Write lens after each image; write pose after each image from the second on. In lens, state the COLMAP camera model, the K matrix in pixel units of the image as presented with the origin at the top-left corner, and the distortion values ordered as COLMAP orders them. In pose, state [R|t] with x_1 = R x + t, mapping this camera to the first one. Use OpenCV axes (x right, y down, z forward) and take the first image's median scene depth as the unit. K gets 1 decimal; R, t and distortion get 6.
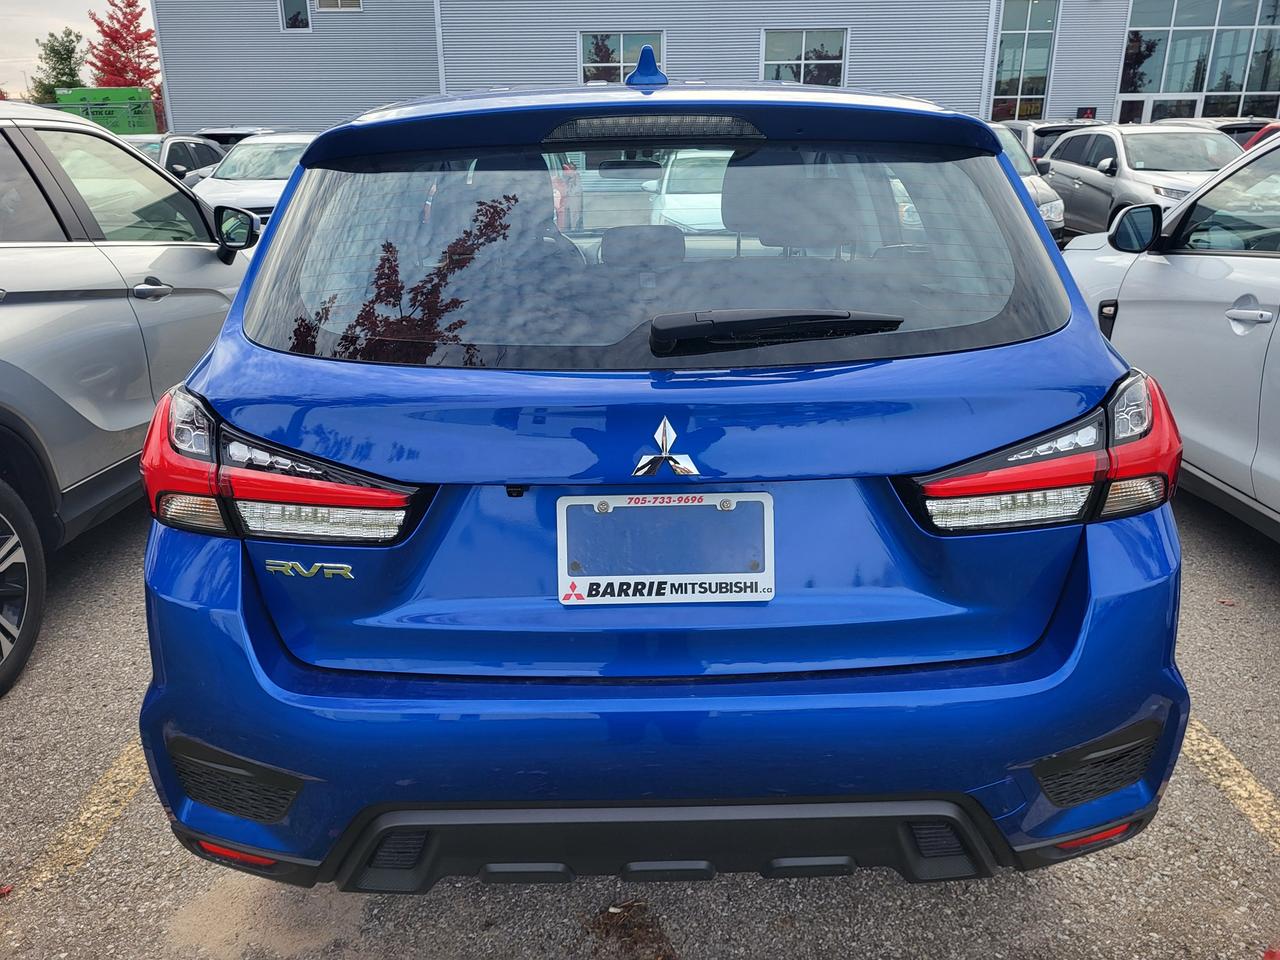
lens RADIAL K [[962.4, 0, 633.3], [0, 962.4, 471.1], [0, 0, 1]] dist [0.036845, -0.025499]
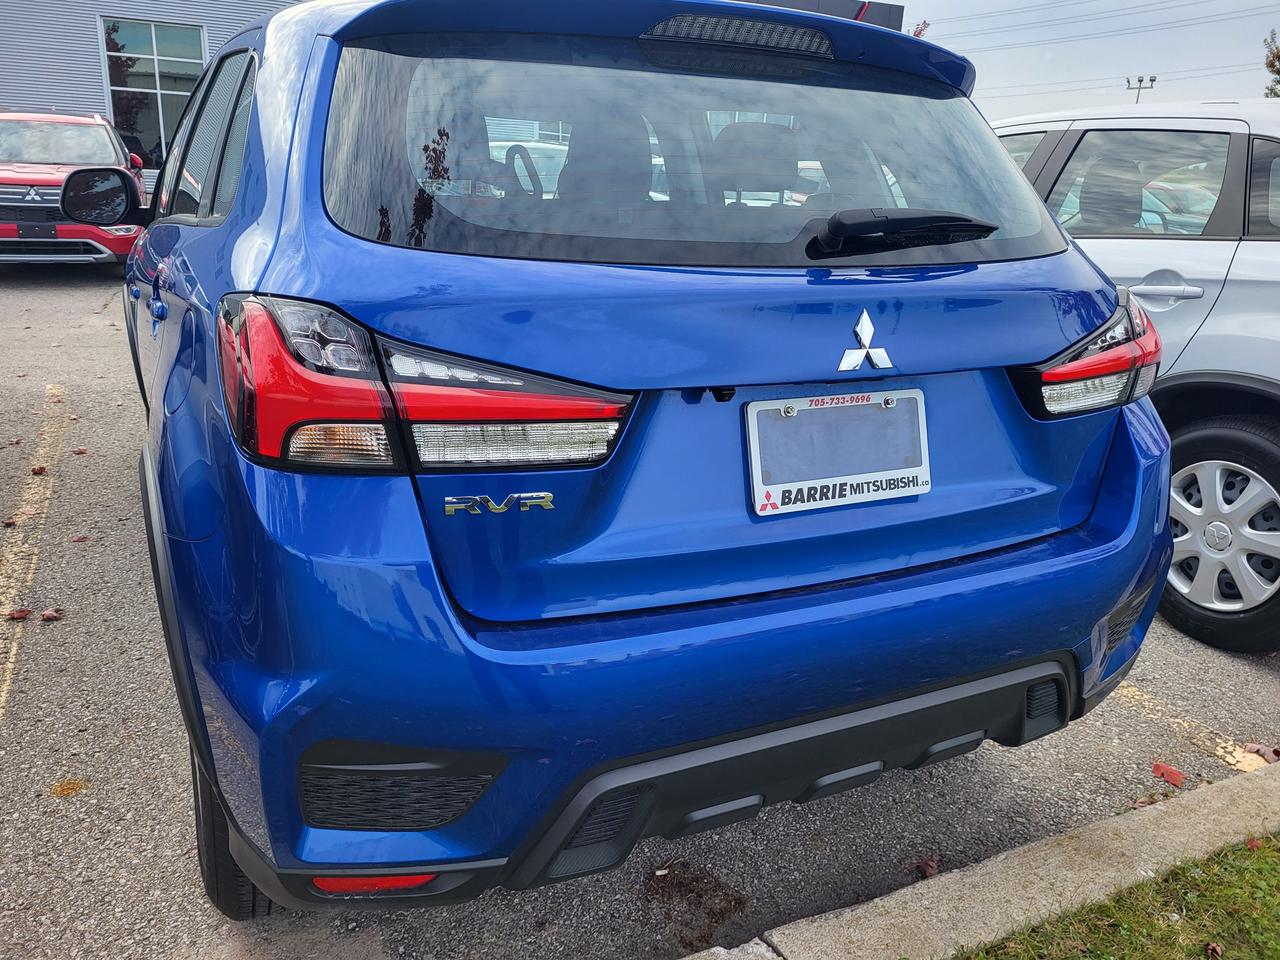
lens RADIAL K [[962.4, 0, 633.3], [0, 962.4, 471.1], [0, 0, 1]] dist [0.036845, -0.025499]
pose [[0.900641, -0.077872, 0.427530, -0.587663], [0.087637, 0.996147, -0.003174, 0.086697], [-0.425636, 0.040326, 0.903996, 0.194369]]
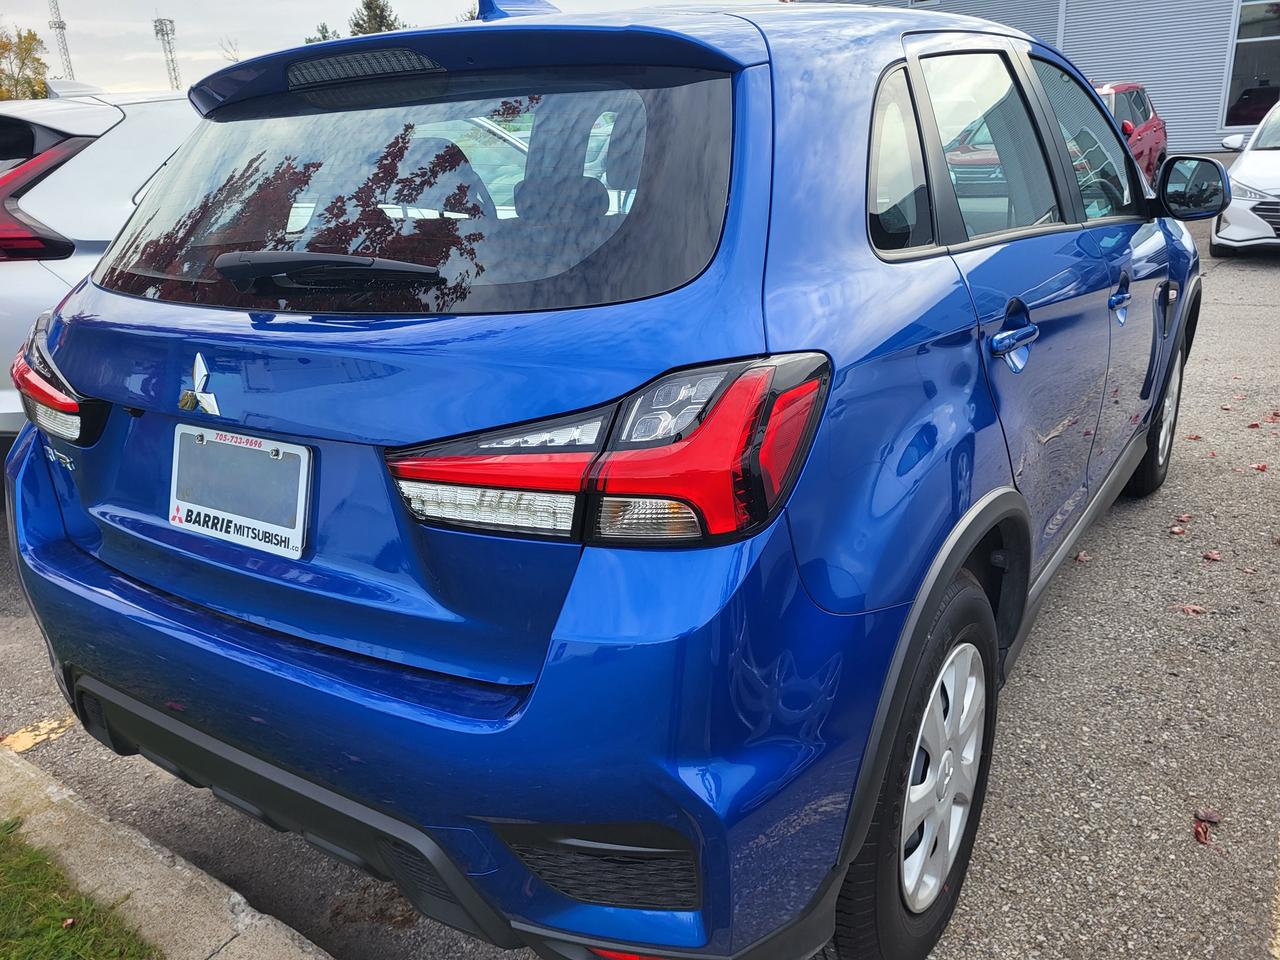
lens RADIAL K [[962.4, 0, 633.3], [0, 962.4, 471.1], [0, 0, 1]] dist [0.036845, -0.025499]
pose [[0.822806, 0.150991, -0.547897, 0.926822], [-0.139399, 0.988230, 0.062997, -0.058825], [0.550961, 0.024542, 0.834170, 0.385357]]
